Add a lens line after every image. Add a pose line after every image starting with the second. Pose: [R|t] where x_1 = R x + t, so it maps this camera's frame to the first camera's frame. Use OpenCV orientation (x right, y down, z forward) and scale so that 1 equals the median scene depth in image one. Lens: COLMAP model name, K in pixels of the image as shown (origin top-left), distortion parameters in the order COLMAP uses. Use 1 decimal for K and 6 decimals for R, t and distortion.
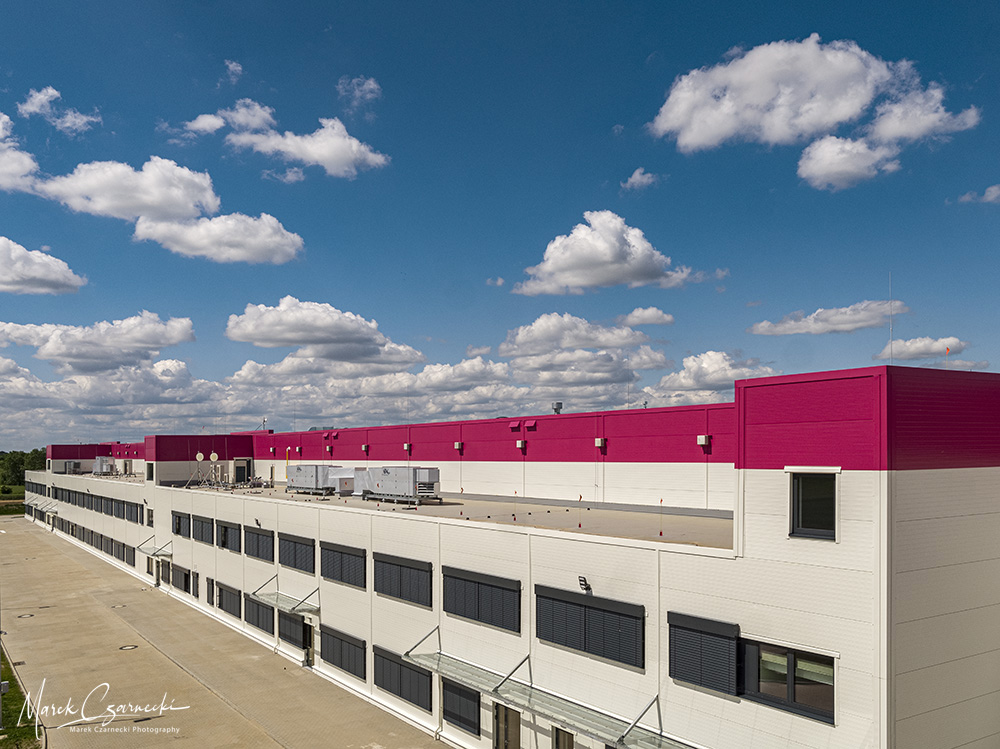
lens RADIAL K [[867.3, 0, 510.2], [0, 867.3, 452.4], [0, 0, 1]] dist [0.005937, -0.002359]
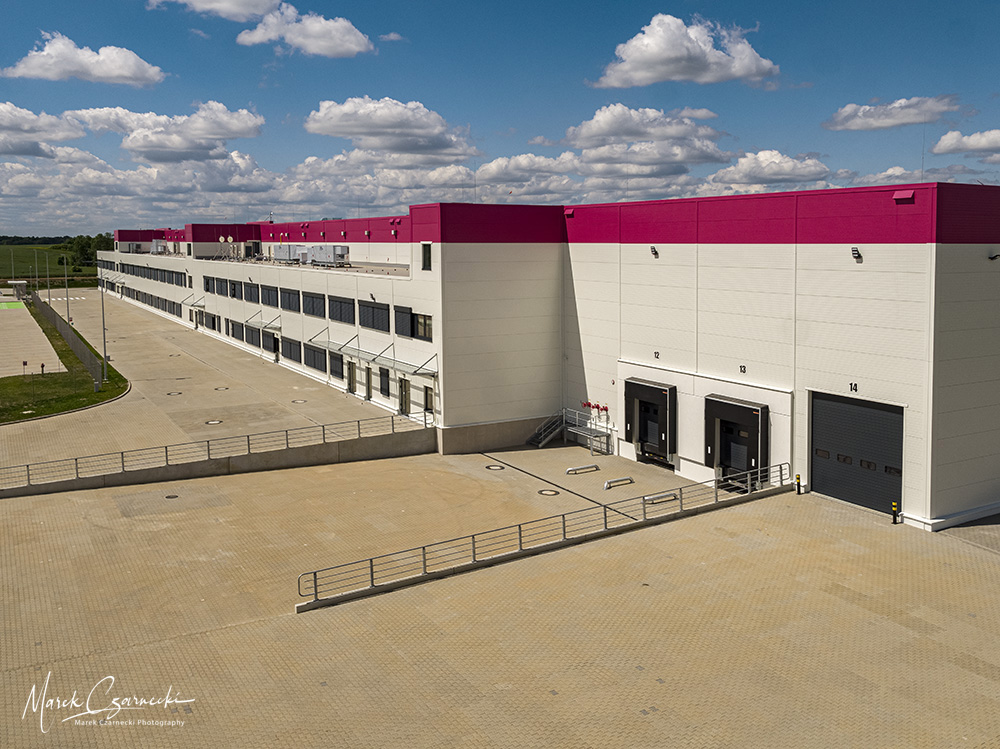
lens RADIAL K [[867.3, 0, 531.1], [0, 867.3, 319.7], [0, 0, 1]] dist [0.005937, -0.002359]
pose [[0.999174, 0.017116, -0.036866, 0.334477], [-0.013850, 0.996104, 0.087092, 0.008798], [0.038213, -0.086510, 0.995518, -0.683391]]
